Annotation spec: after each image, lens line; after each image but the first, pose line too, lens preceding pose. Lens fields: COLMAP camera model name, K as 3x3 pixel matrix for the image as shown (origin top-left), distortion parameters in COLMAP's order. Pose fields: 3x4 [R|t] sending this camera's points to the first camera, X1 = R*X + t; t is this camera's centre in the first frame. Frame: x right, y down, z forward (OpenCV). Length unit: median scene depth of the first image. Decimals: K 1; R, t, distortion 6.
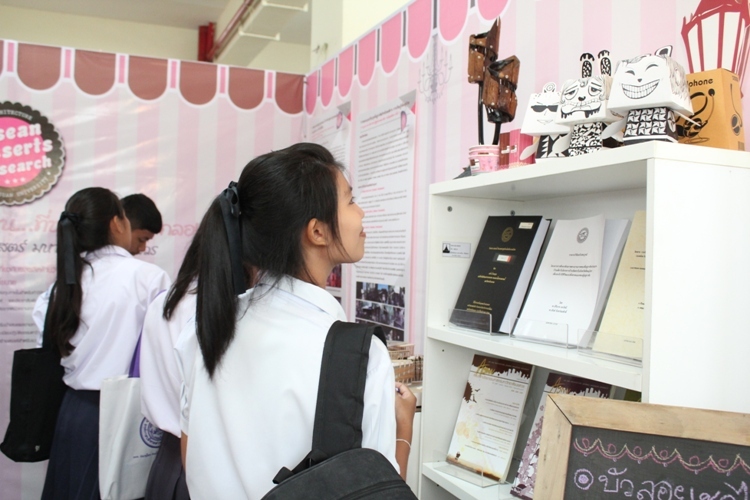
lens RADIAL K [[719.3, 0, 378.3], [0, 719.3, 249.0], [0, 0, 1]] dist [-0.149825, 0.157971]
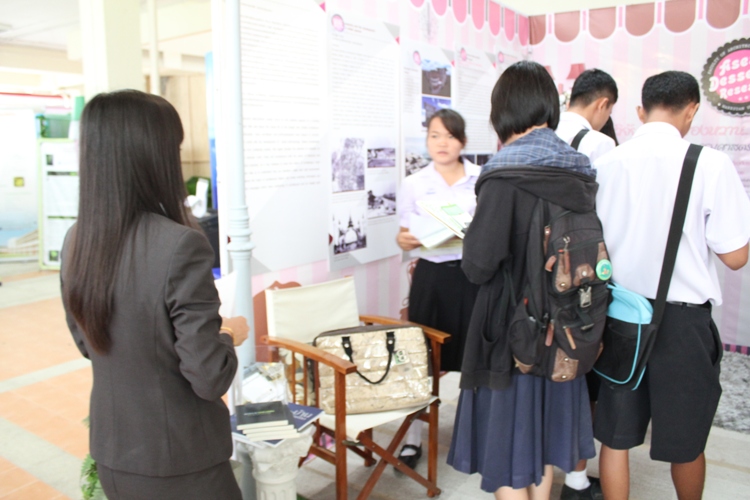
lens RADIAL K [[618.1, 0, 375.0], [0, 618.1, 250.0], [0, 0, 1]] dist [-0.172561, 0.153031]
pose [[0.535109, 0.102490, -0.838543, 0.148679], [0.033315, 0.989281, 0.142174, 0.015338], [0.844126, -0.104014, 0.525958, -0.430634]]
